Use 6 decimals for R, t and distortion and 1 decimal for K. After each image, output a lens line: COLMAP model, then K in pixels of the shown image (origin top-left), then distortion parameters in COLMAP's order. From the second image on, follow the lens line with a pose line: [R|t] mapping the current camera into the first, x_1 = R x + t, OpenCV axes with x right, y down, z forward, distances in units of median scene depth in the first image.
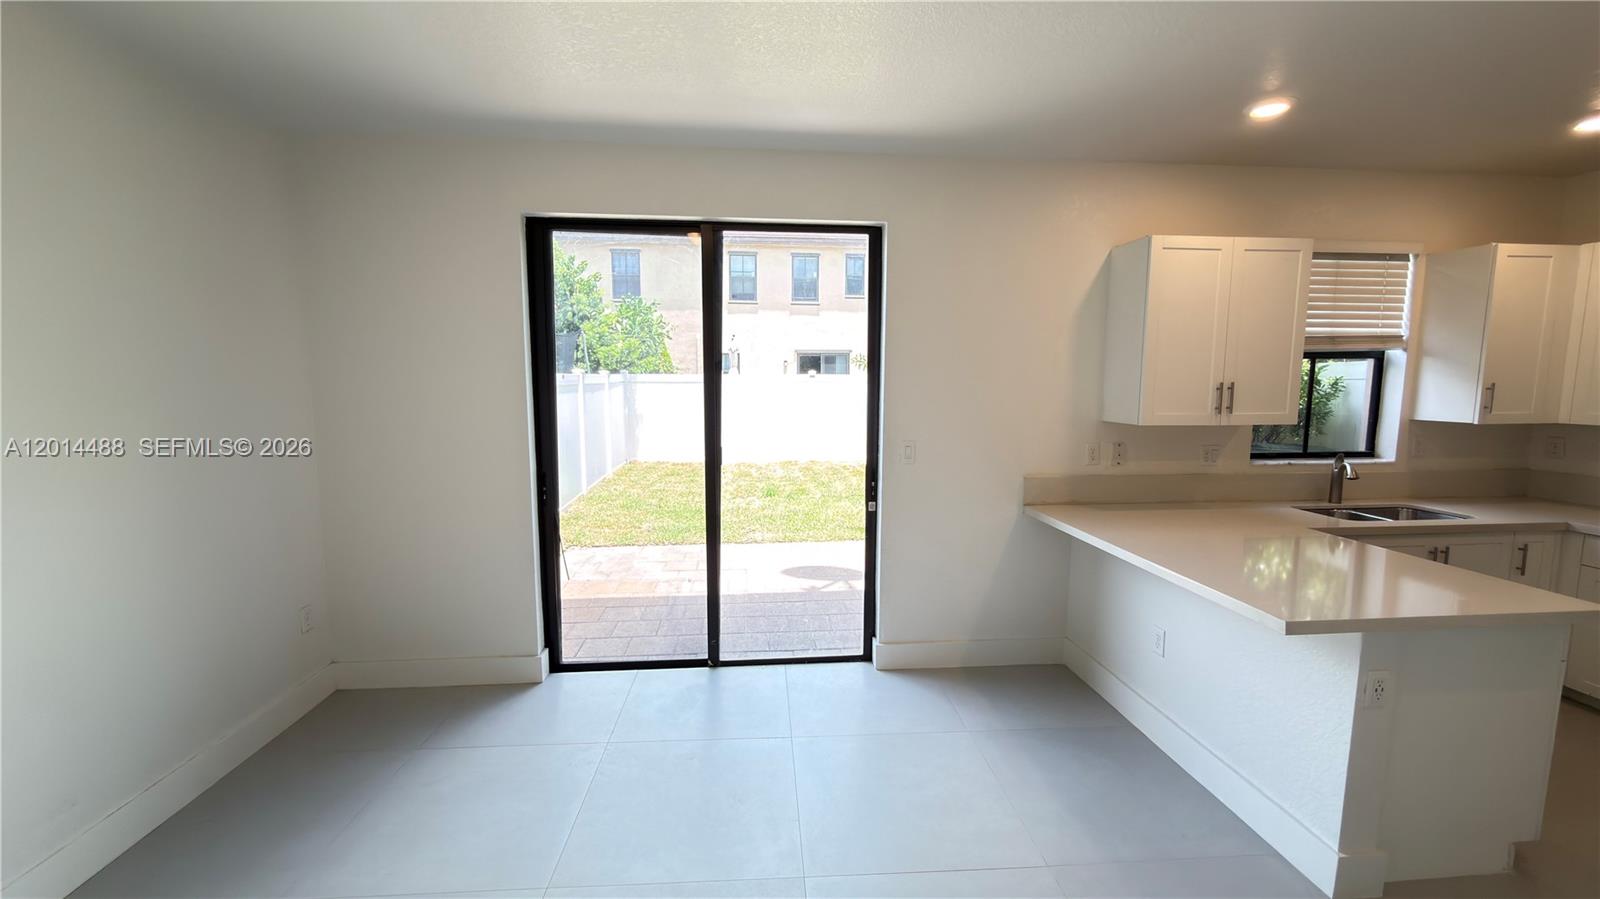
lens RADIAL K [[642.0, 0, 804.8], [0, 642.0, 448.2], [0, 0, 1]] dist [0.003103, -0.000089]
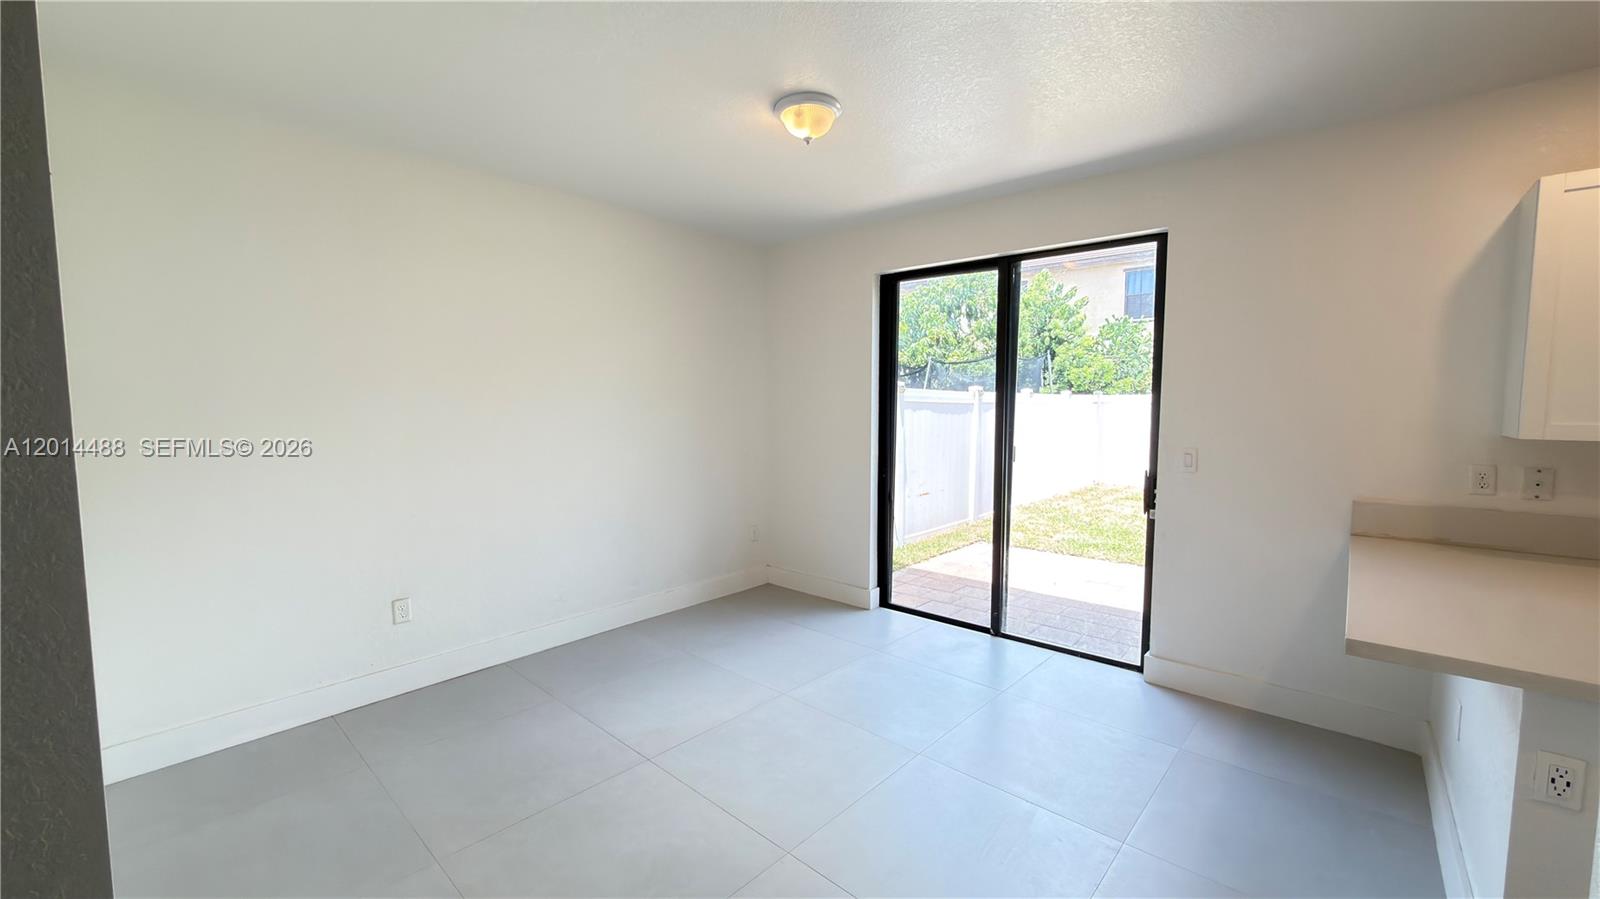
lens RADIAL K [[642.0, 0, 798.2], [0, 642.0, 450.3], [0, 0, 1]] dist [0.003103, -0.000089]
pose [[0.689255, 0.050815, -0.722735, 0.434165], [-0.078244, 0.996924, -0.004527, 0.039369], [0.720282, 0.059669, 0.691111, -0.076189]]
